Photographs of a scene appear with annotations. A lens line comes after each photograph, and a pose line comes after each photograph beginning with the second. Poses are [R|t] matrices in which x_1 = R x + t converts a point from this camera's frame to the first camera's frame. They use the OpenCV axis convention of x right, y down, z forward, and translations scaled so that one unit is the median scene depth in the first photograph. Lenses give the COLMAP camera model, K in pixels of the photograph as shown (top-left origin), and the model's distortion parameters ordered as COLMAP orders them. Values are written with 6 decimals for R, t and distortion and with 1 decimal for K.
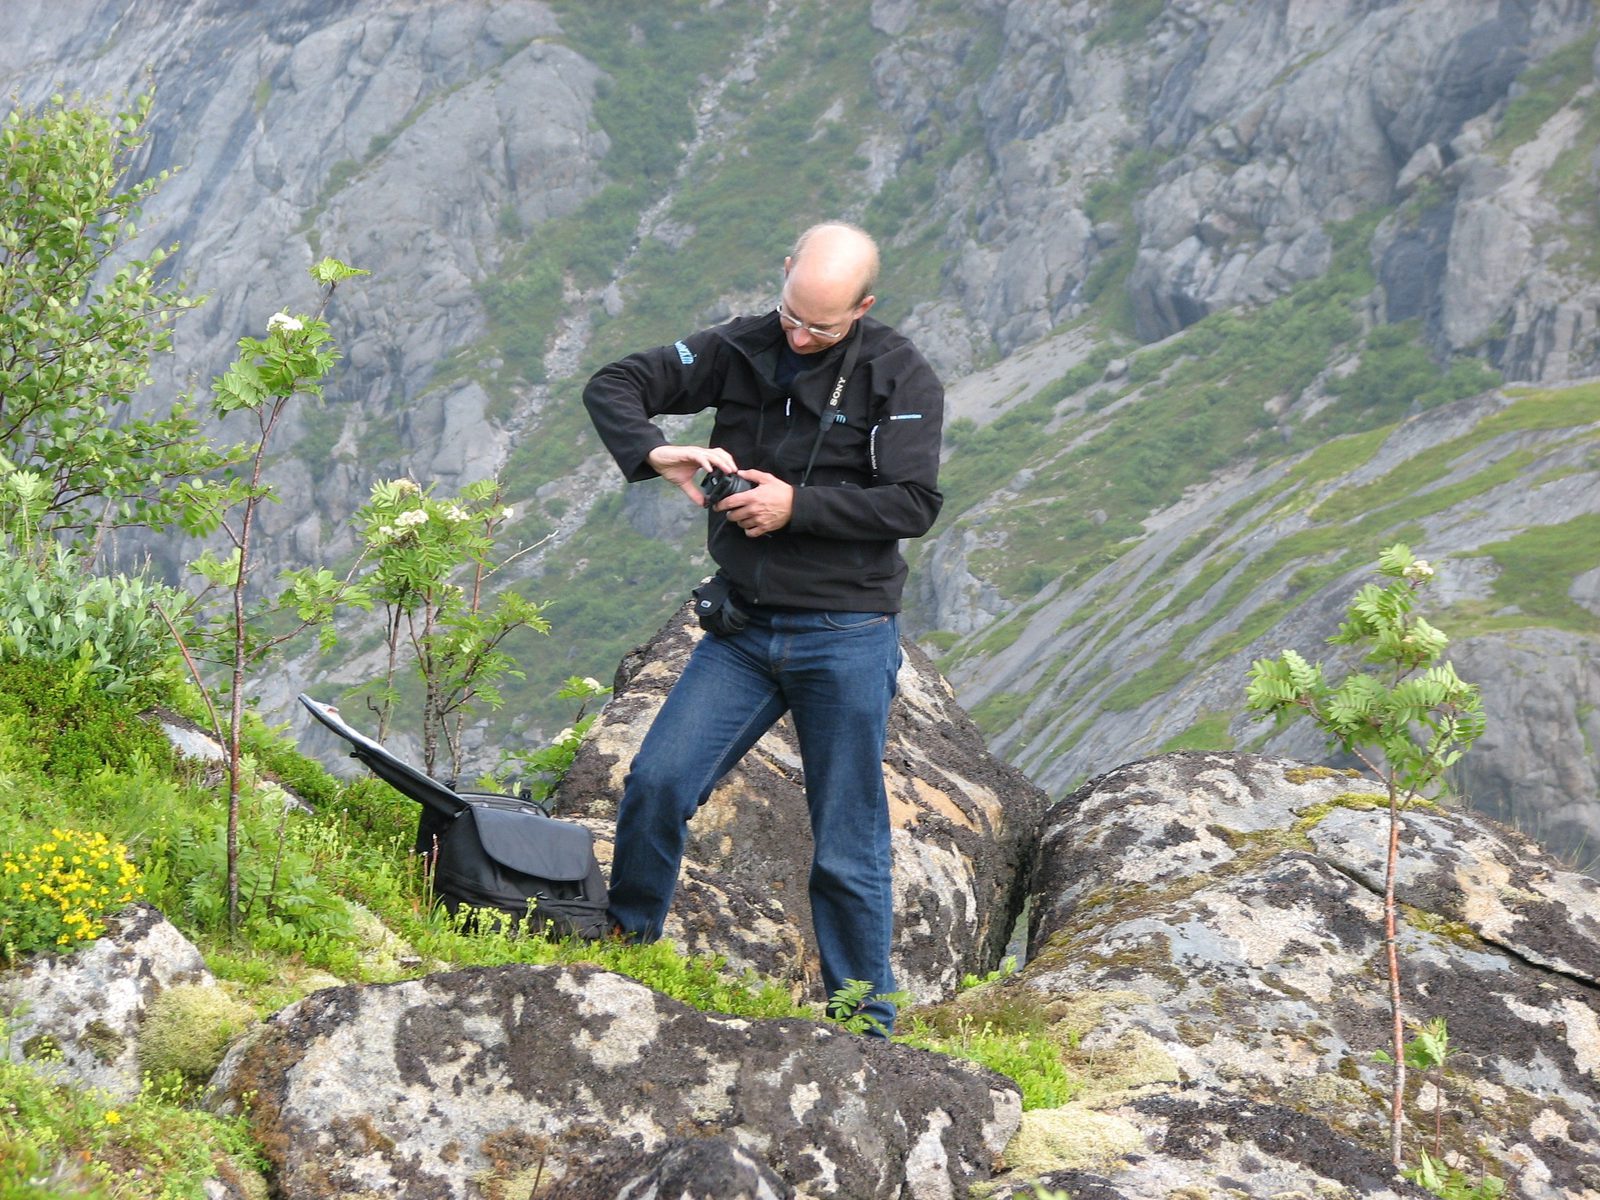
lens RADIAL K [[7972.7, 0, 800.0], [0, 7972.7, 600.0], [0, 0, 1]] dist [0.036662, -1.740692]
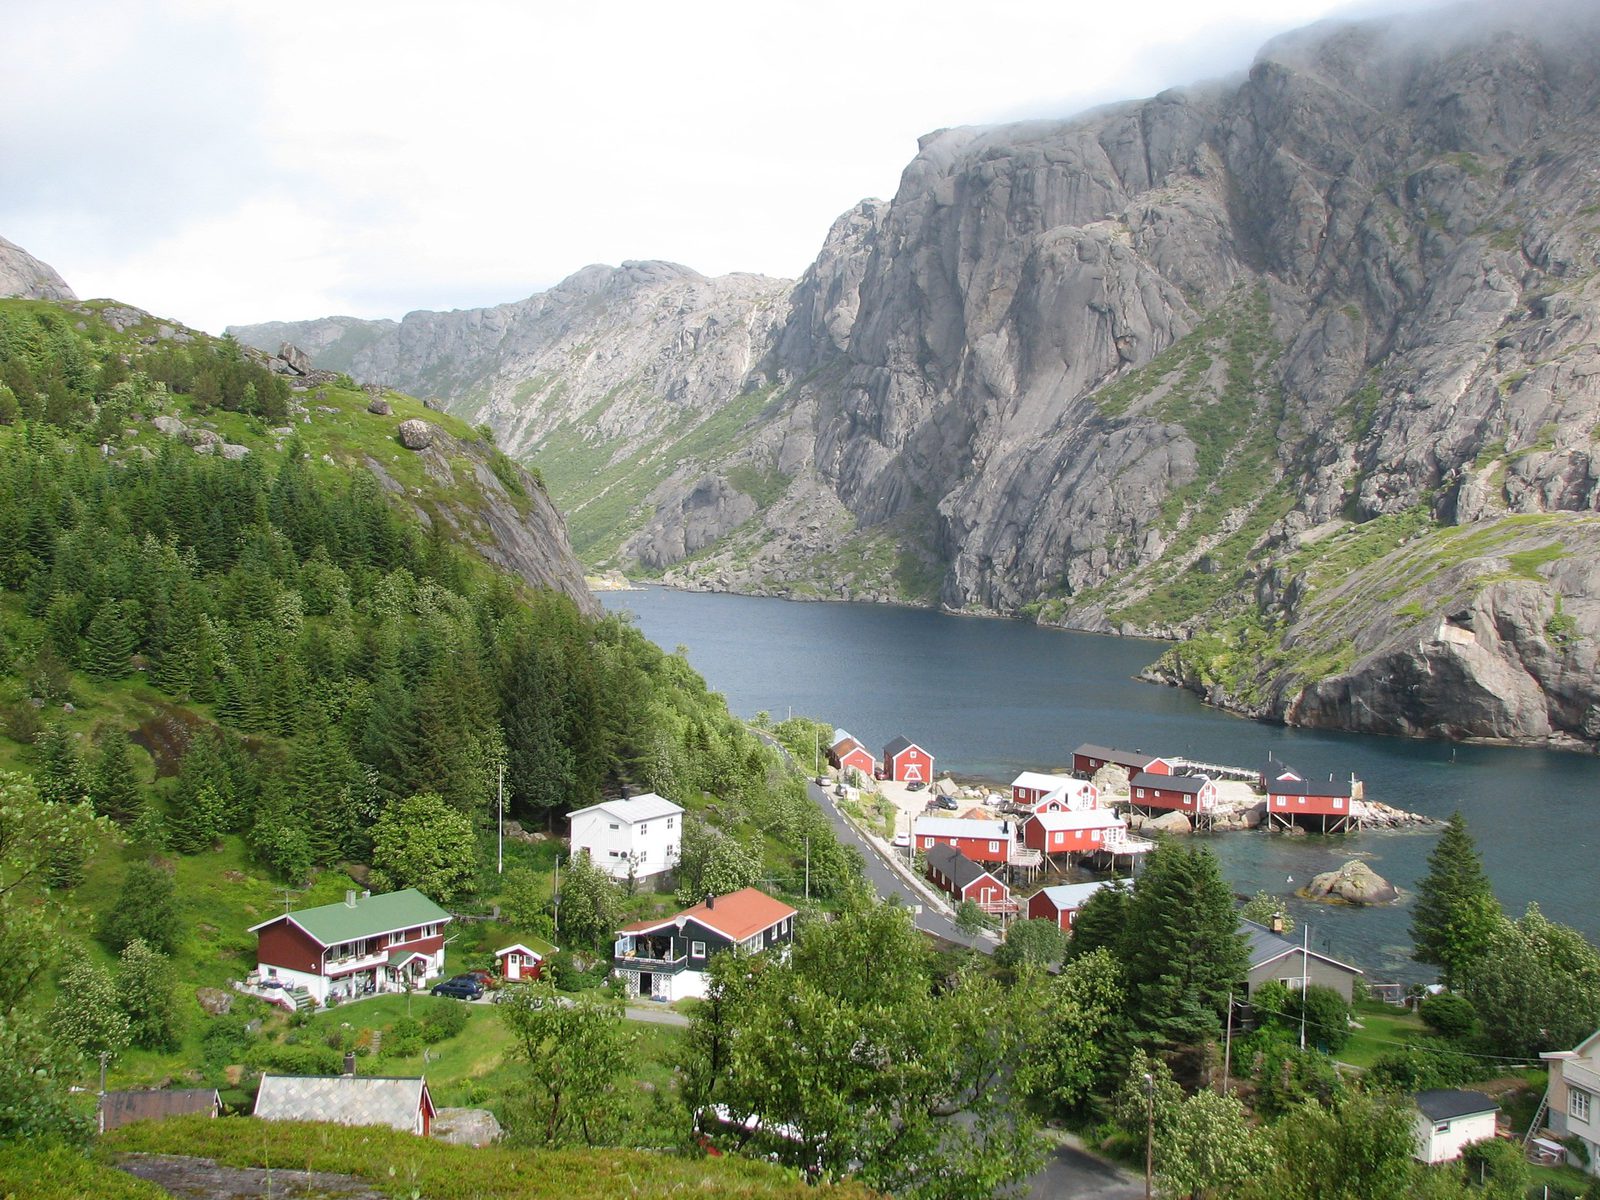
lens RADIAL K [[2019.4, 0, 793.8], [0, 2019.4, 604.7], [0, 0, 1]] dist [-0.141794, 0.347649]
pose [[0.977430, 0.076234, -0.197027, -0.021329], [-0.078802, 0.996877, -0.005216, 0.025004], [0.196014, 0.020624, 0.980384, 0.106332]]
